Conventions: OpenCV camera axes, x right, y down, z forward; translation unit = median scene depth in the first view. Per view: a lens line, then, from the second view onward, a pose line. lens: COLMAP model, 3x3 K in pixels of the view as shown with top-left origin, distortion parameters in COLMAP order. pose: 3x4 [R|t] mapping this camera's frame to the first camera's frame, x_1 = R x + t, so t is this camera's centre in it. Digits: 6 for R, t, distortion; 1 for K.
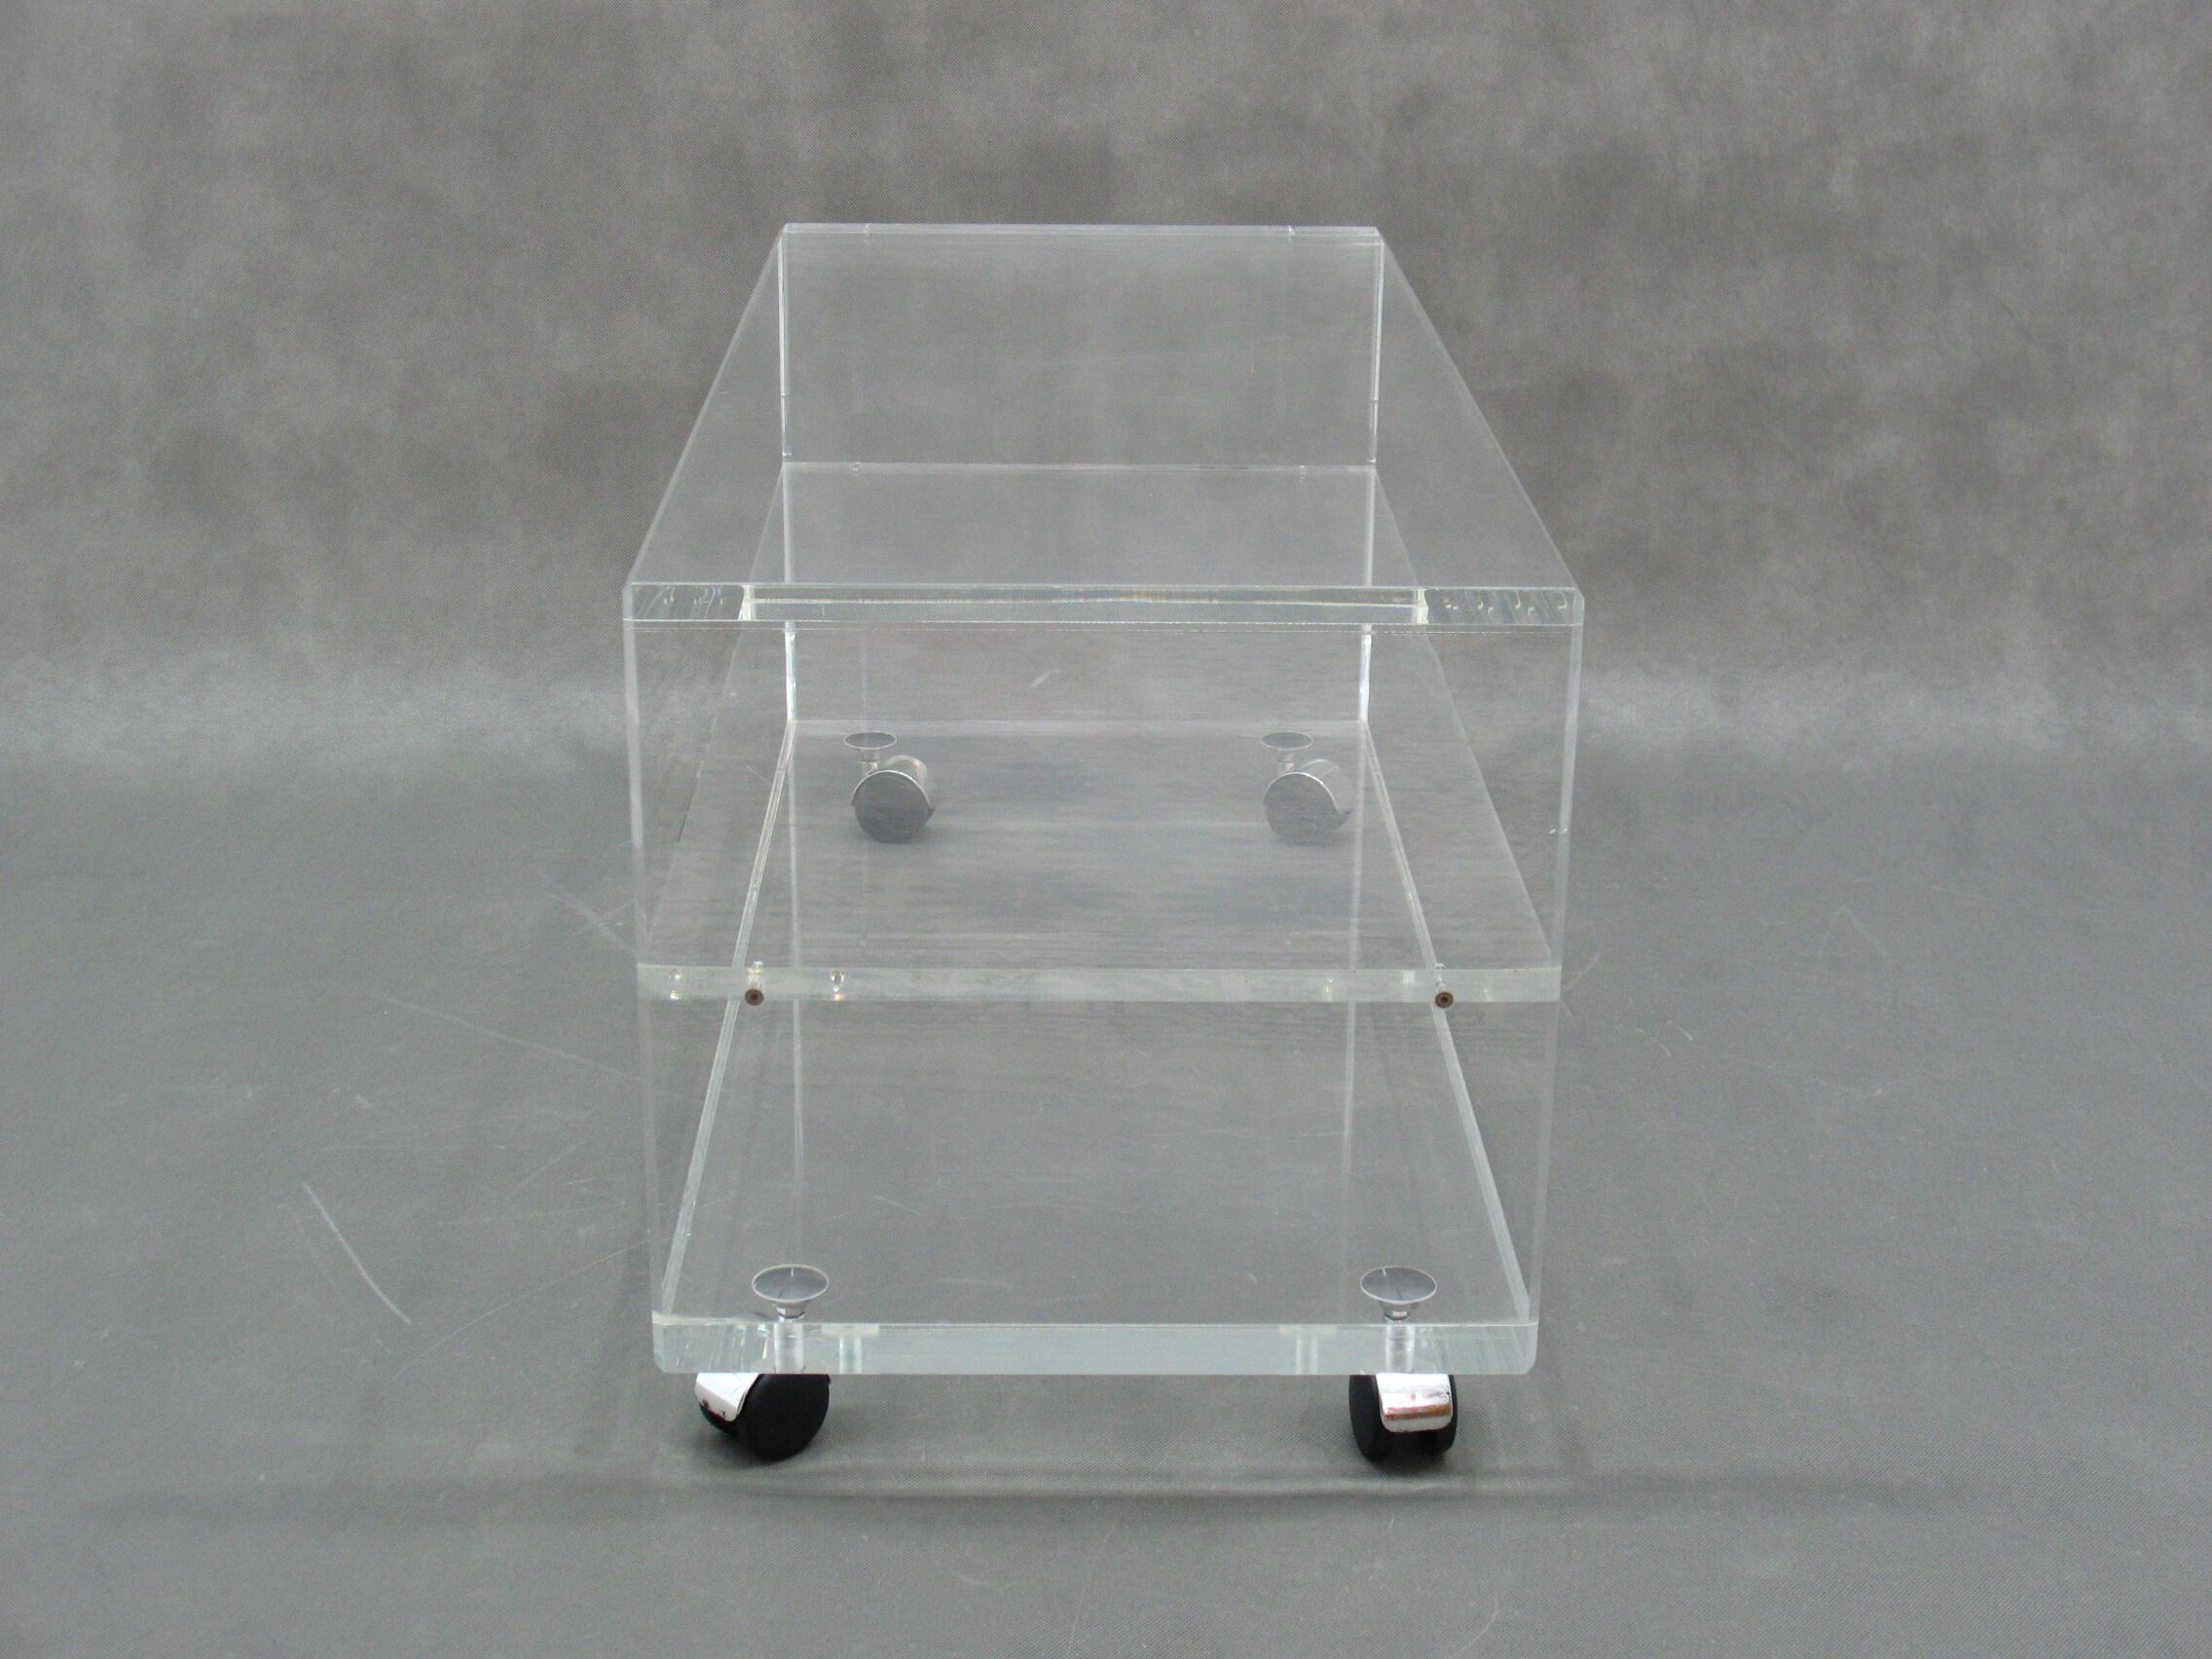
lens RADIAL K [[3553.2, 0, 1104.0], [0, 3553.2, 738.5], [0, 0, 1]] dist [0.014975, 0.000000]
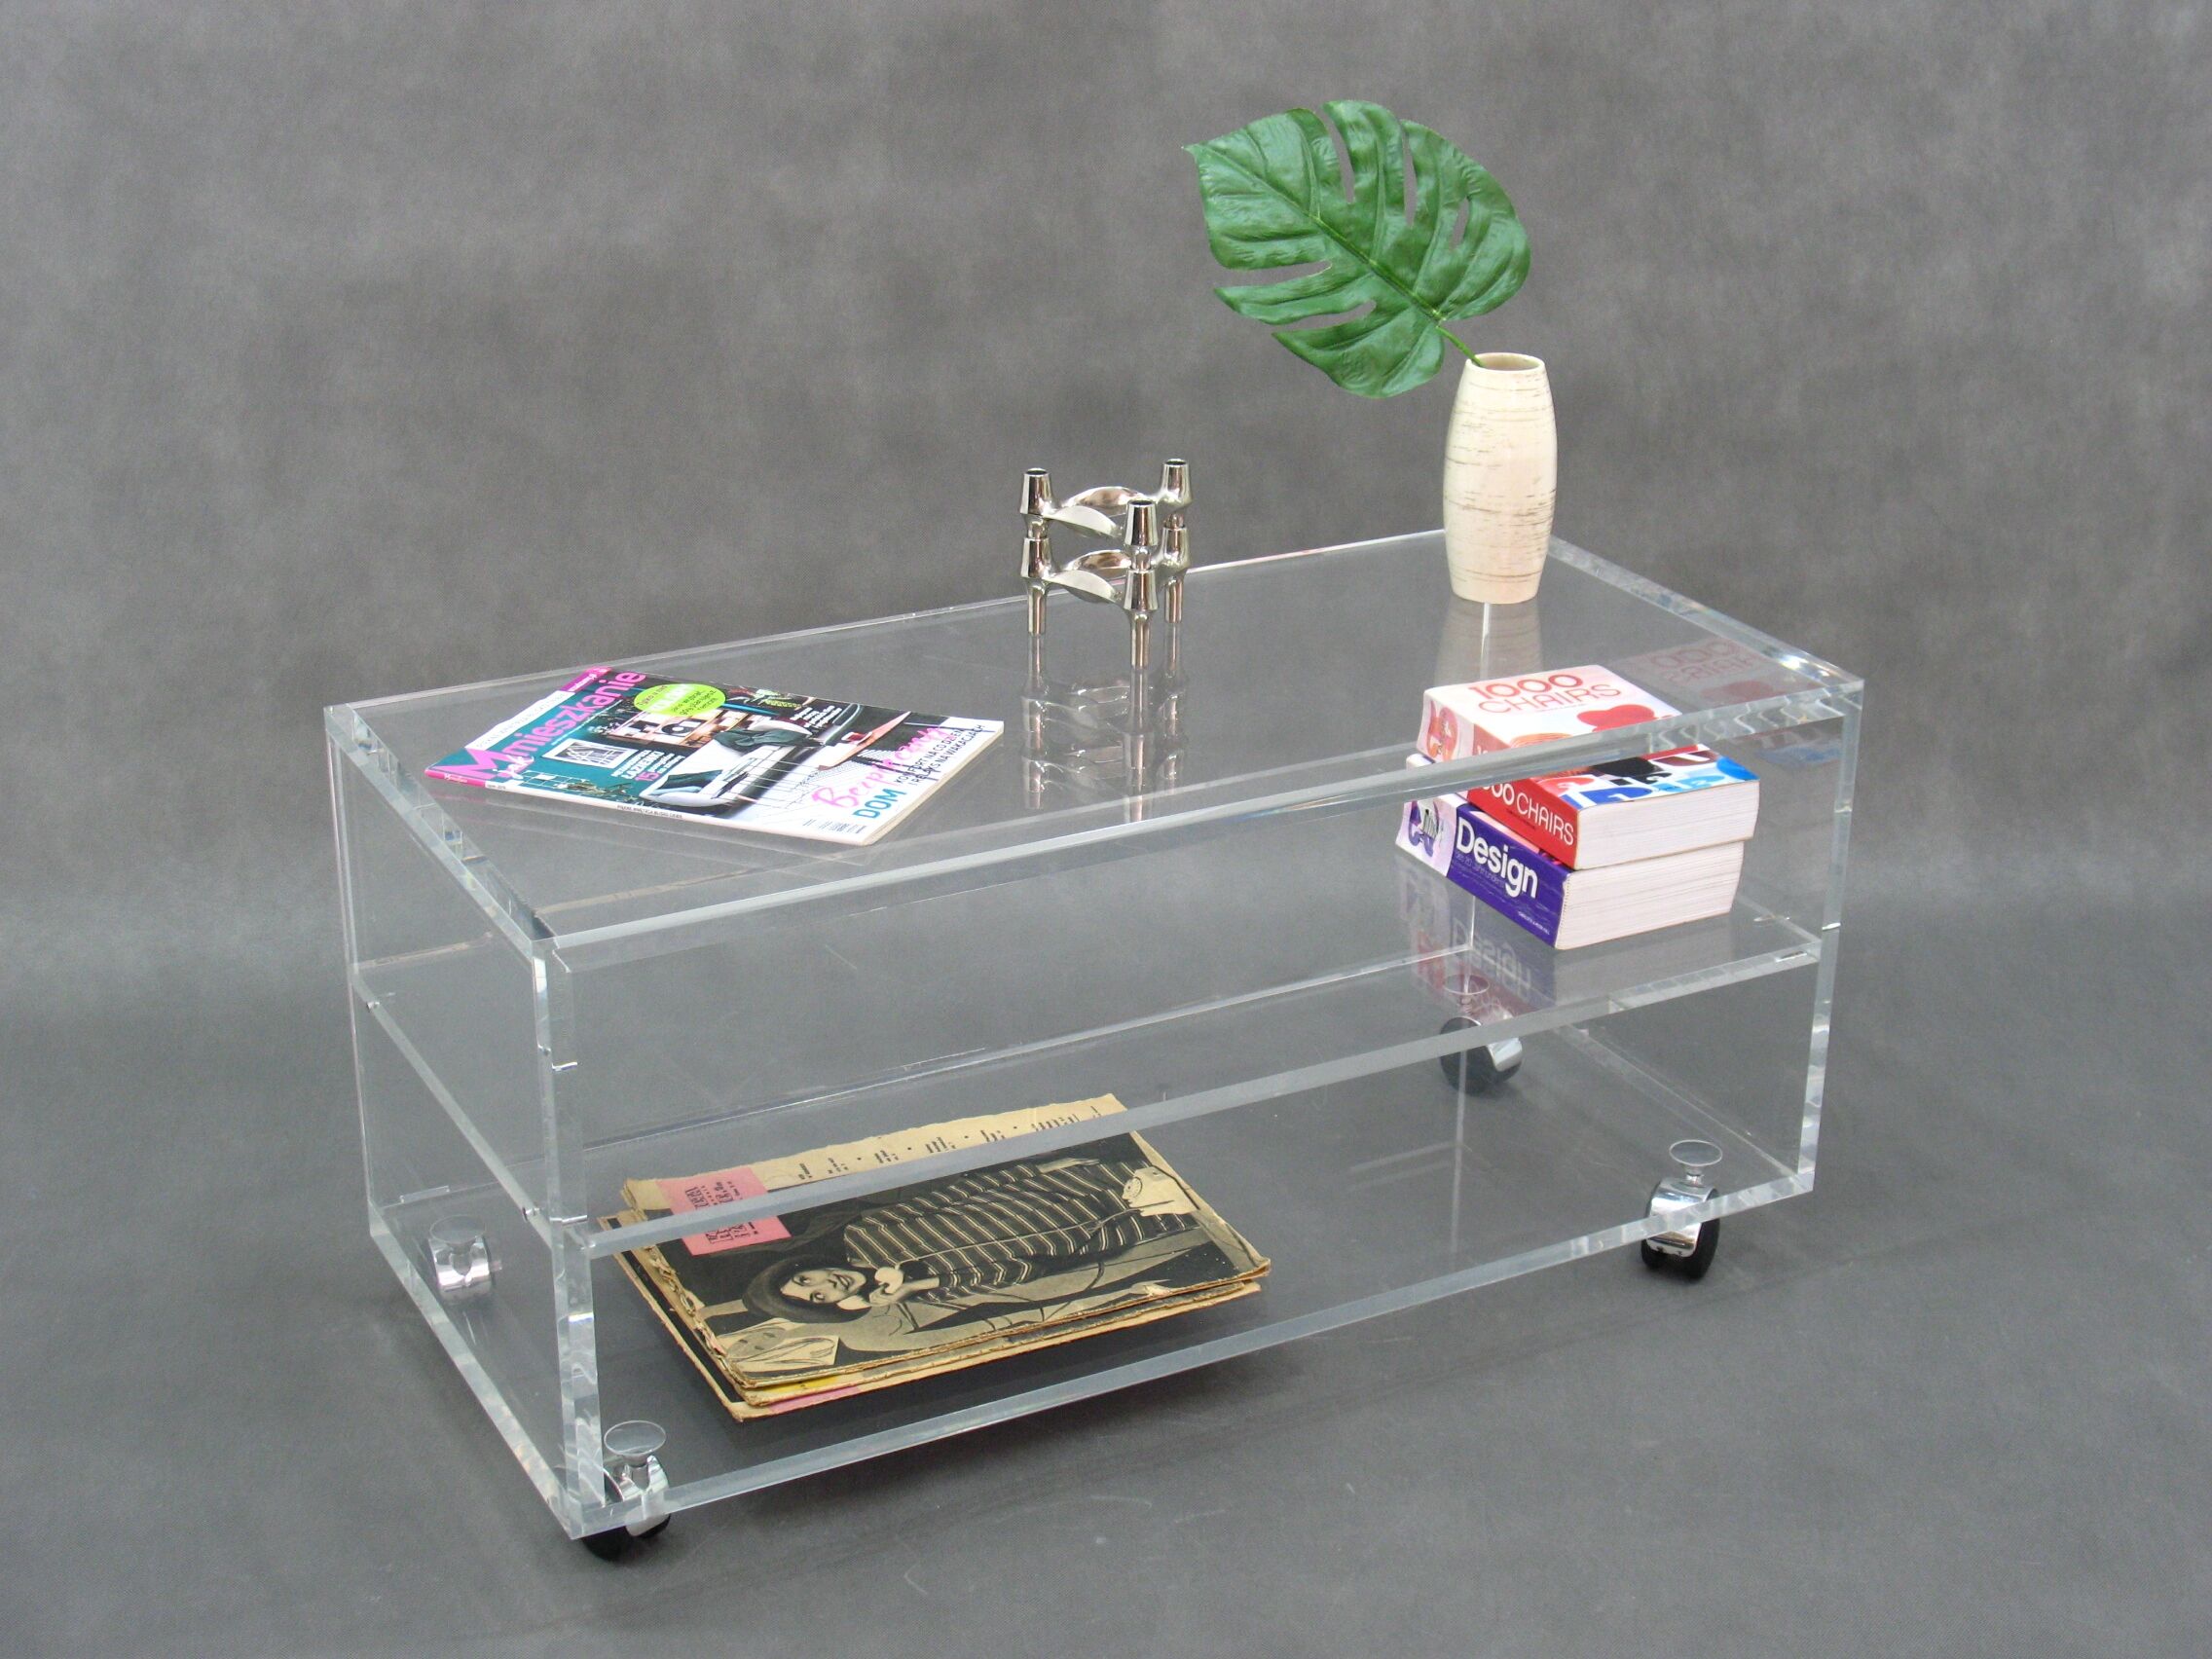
lens RADIAL K [[3553.2, 0, 1086.3], [0, 3553.2, 839.2], [0, 0, 1]] dist [0.014975, 0.000000]
pose [[0.999026, -0.018202, 0.040203, -0.061528], [0.015910, 0.998269, 0.056627, -0.087492], [-0.041164, -0.055932, 0.997586, -0.117721]]
